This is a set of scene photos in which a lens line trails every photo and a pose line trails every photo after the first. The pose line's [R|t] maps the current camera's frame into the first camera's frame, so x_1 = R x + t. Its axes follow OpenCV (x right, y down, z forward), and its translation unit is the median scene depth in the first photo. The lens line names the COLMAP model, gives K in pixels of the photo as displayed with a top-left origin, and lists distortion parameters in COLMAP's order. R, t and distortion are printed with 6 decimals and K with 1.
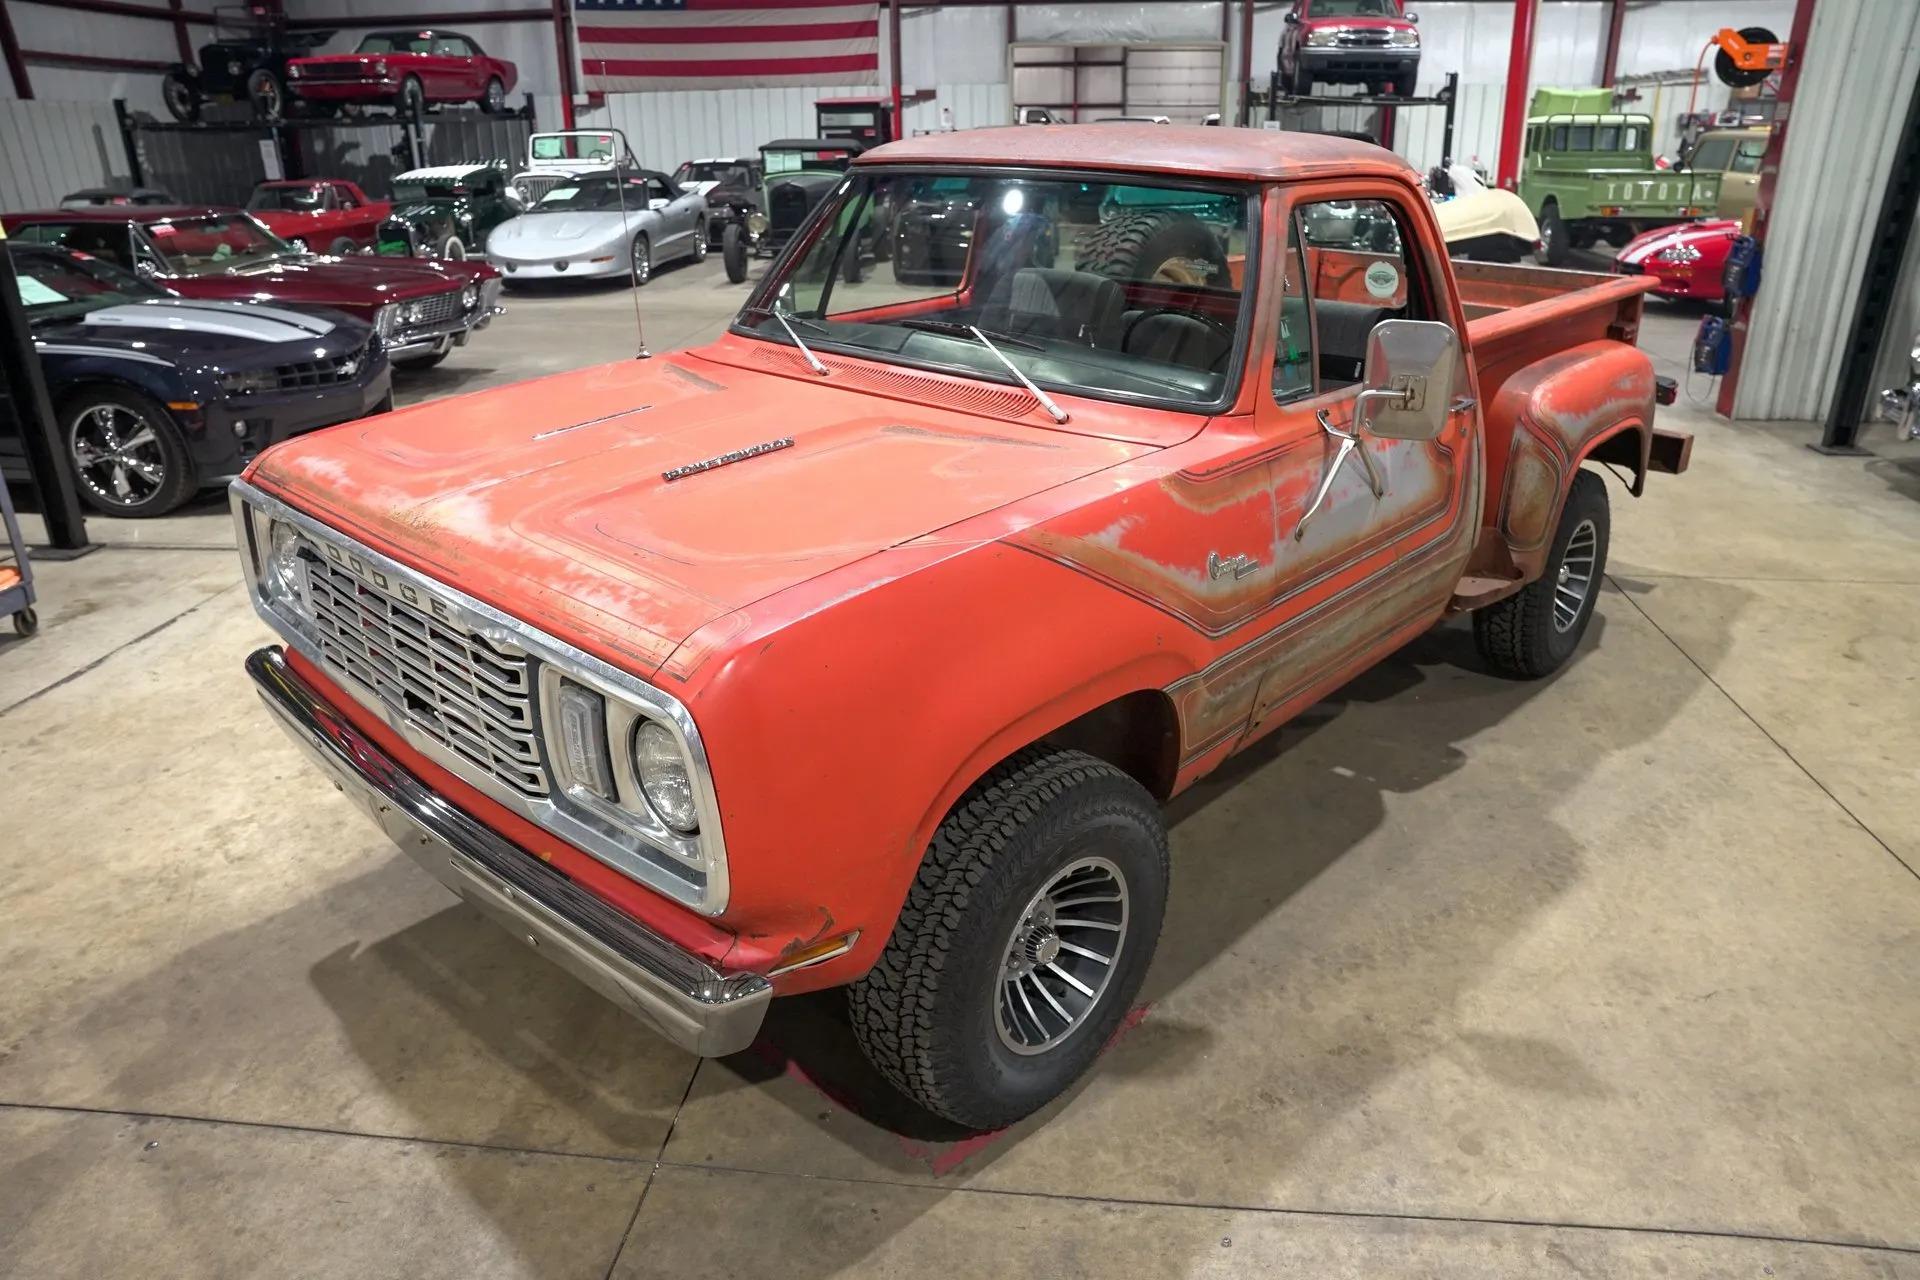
lens RADIAL K [[1310.6, 0, 980.9], [0, 1310.6, 629.0], [0, 0, 1]] dist [-0.134502, 0.101083]
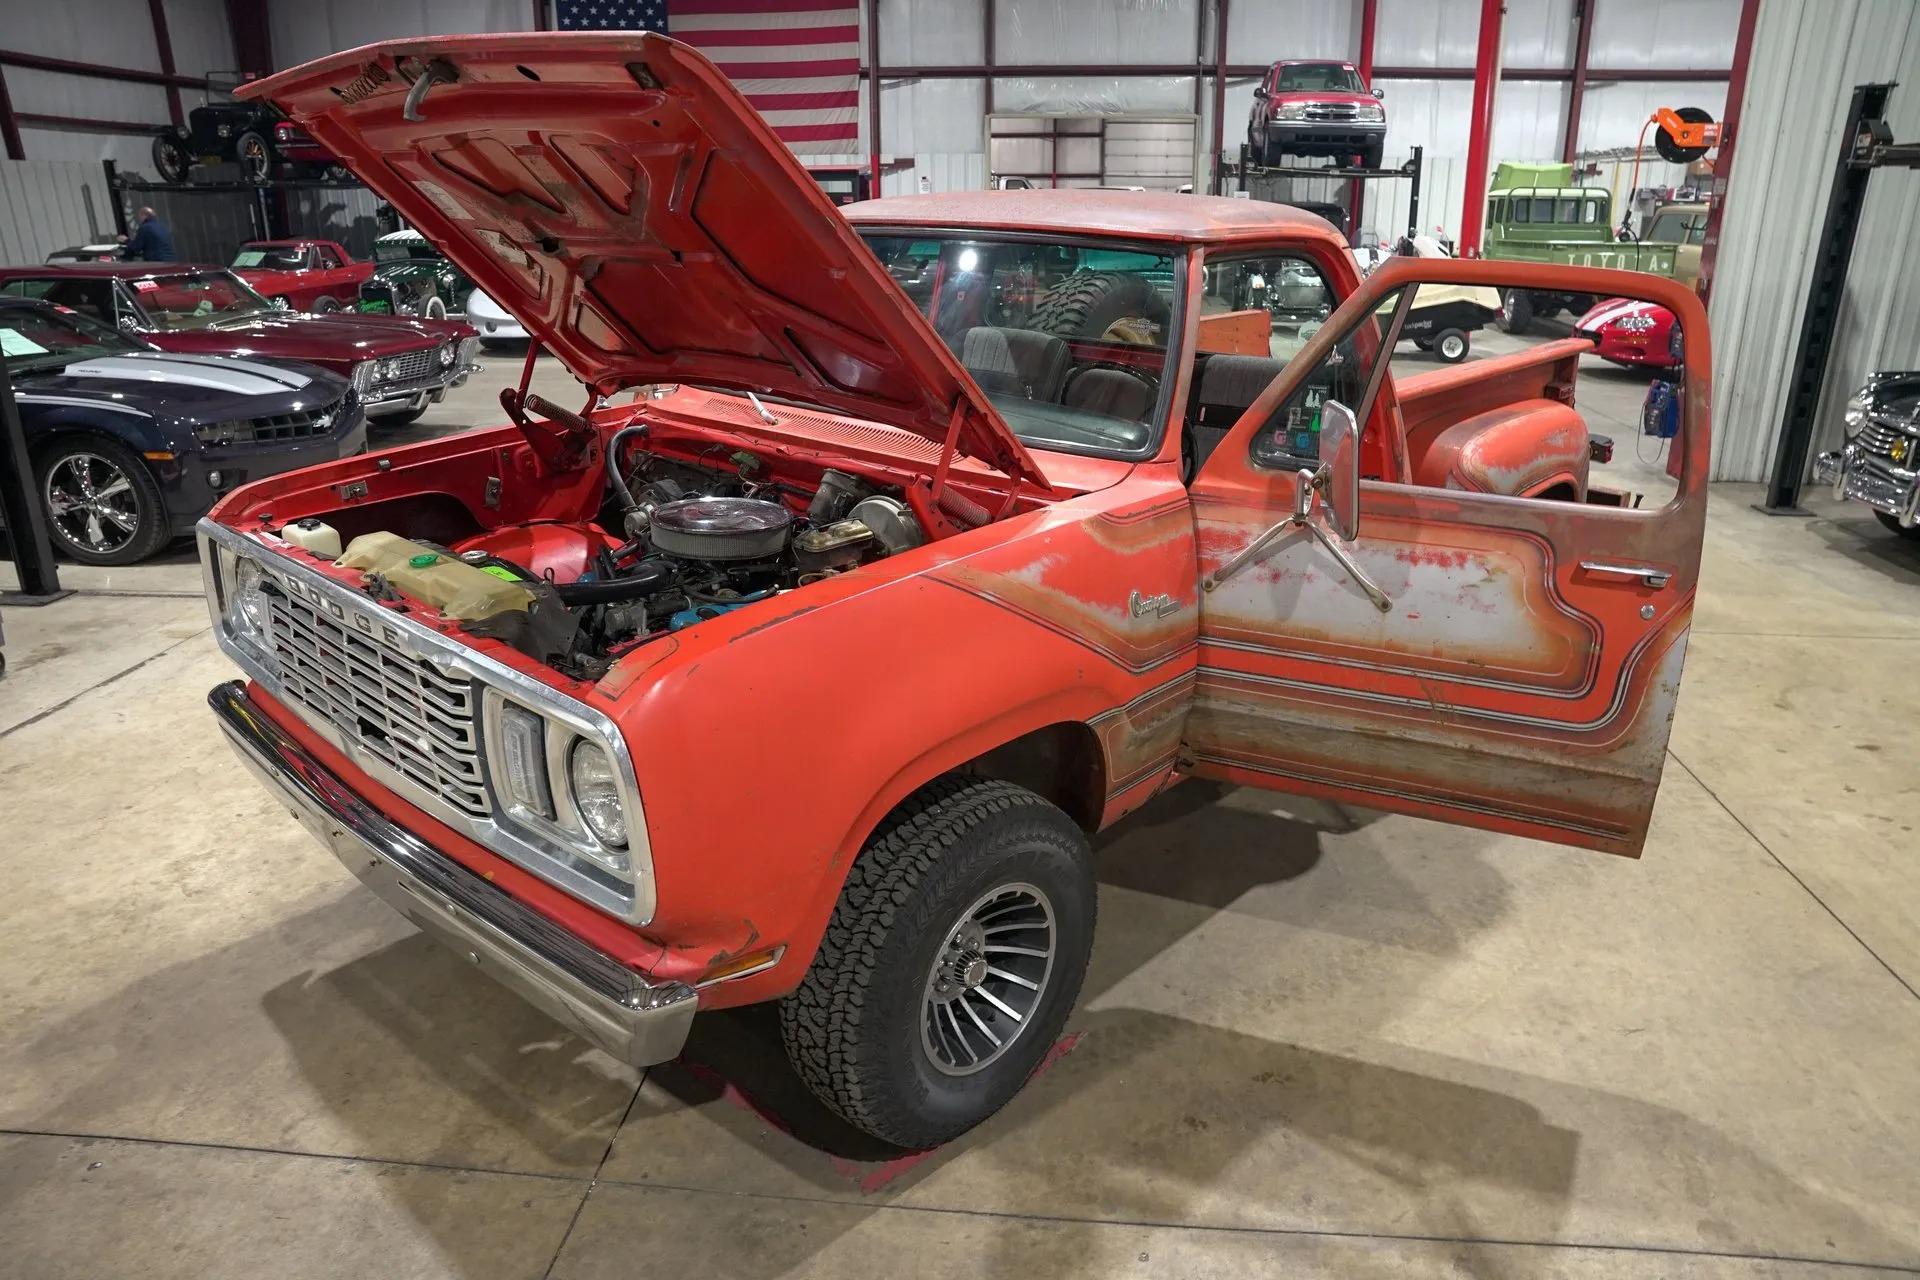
lens RADIAL K [[1310.6, 0, 981.0], [0, 1310.6, 631.4], [0, 0, 1]] dist [-0.134502, 0.101083]
pose [[0.999872, 0.005204, 0.015099, 0.025359], [-0.004488, 0.998881, -0.047070, 0.015332], [-0.015327, 0.046997, 0.998777, -0.030007]]
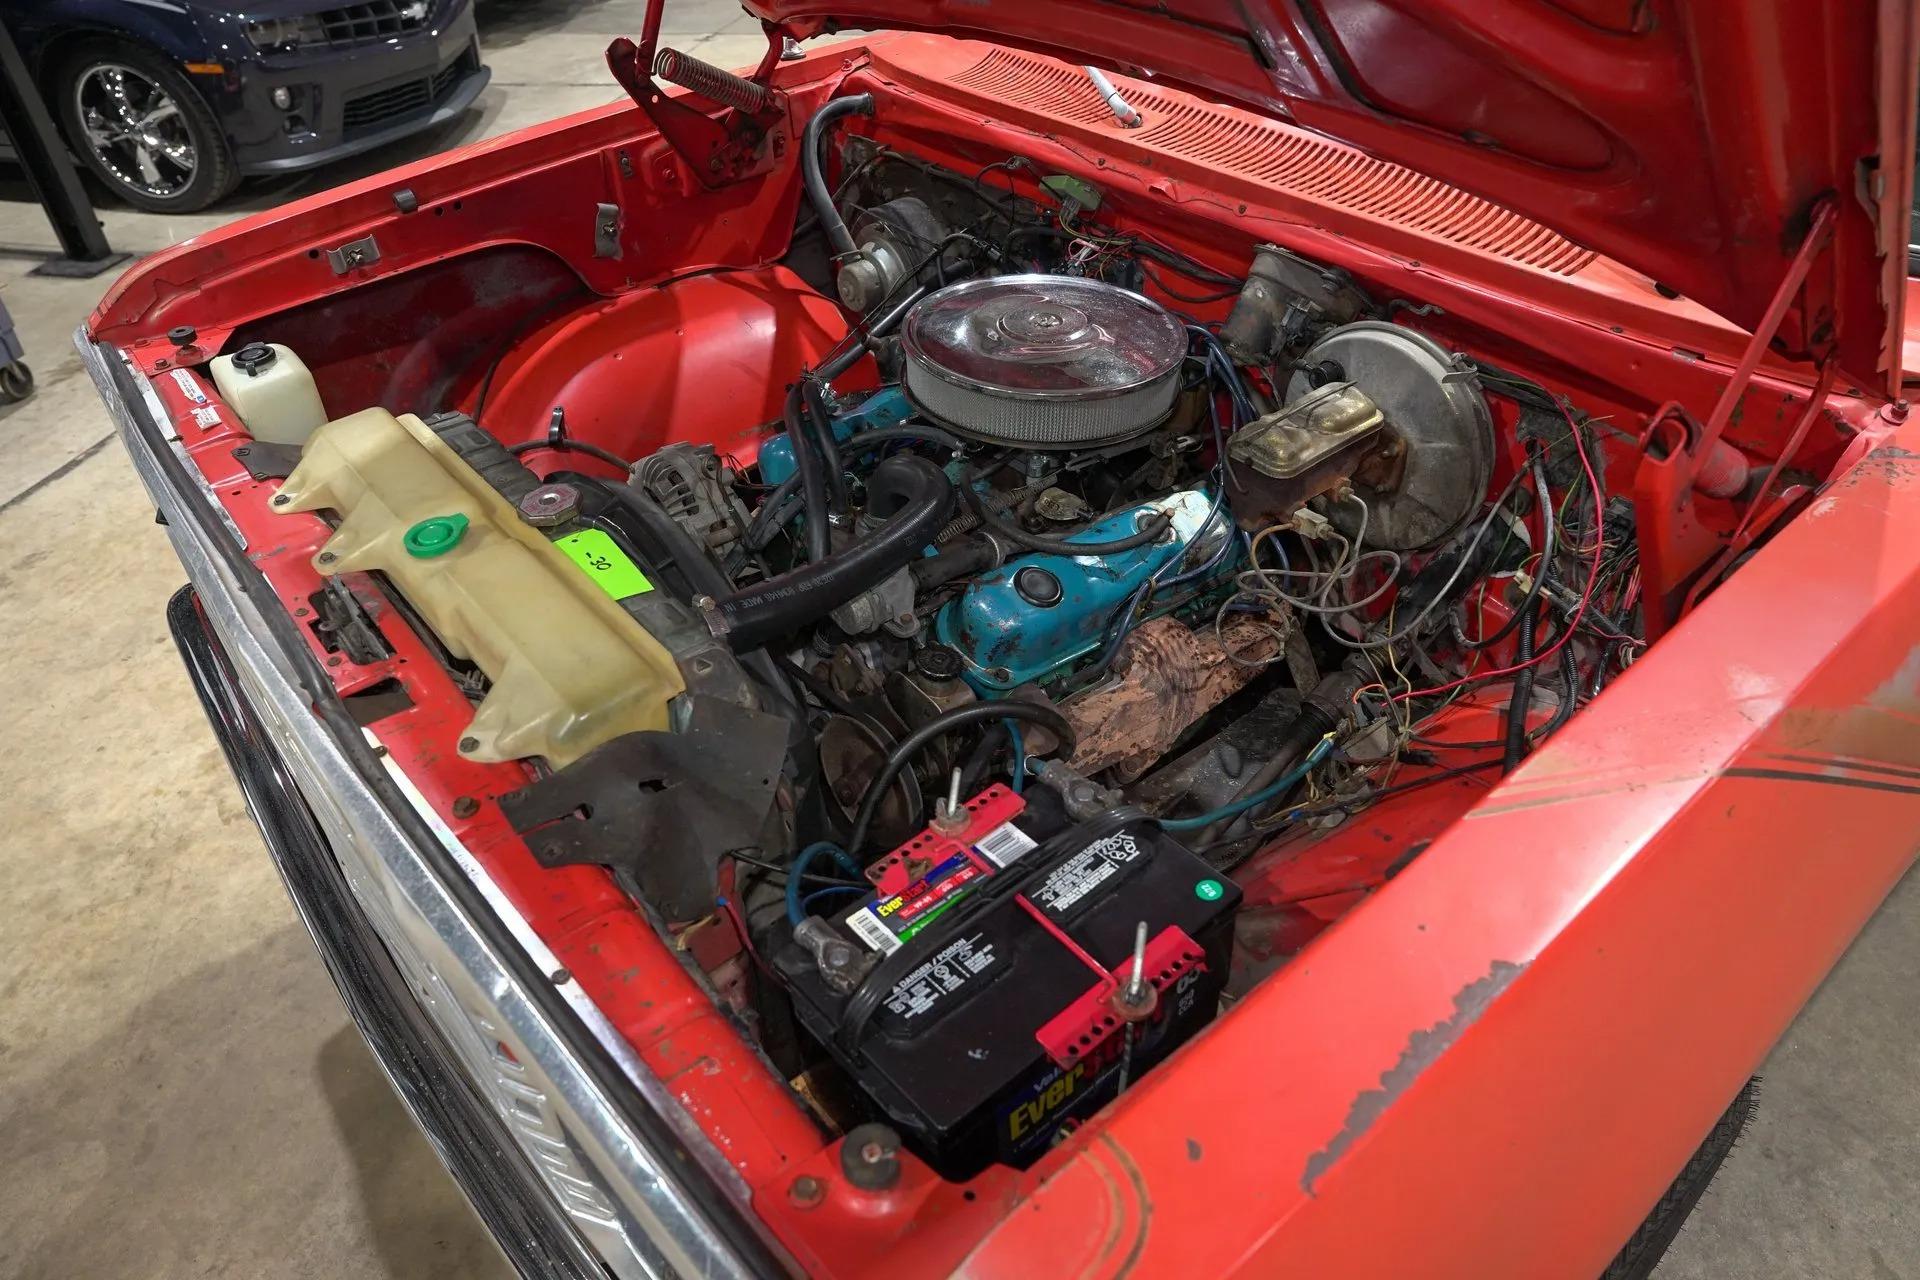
lens RADIAL K [[1310.6, 0, 977.2], [0, 1310.6, 627.1], [0, 0, 1]] dist [-0.134502, 0.101083]
pose [[0.993101, 0.057146, -0.102394, -0.096678], [-0.026980, 0.961139, 0.274742, -0.115050], [0.114115, -0.270085, 0.956050, 0.357961]]
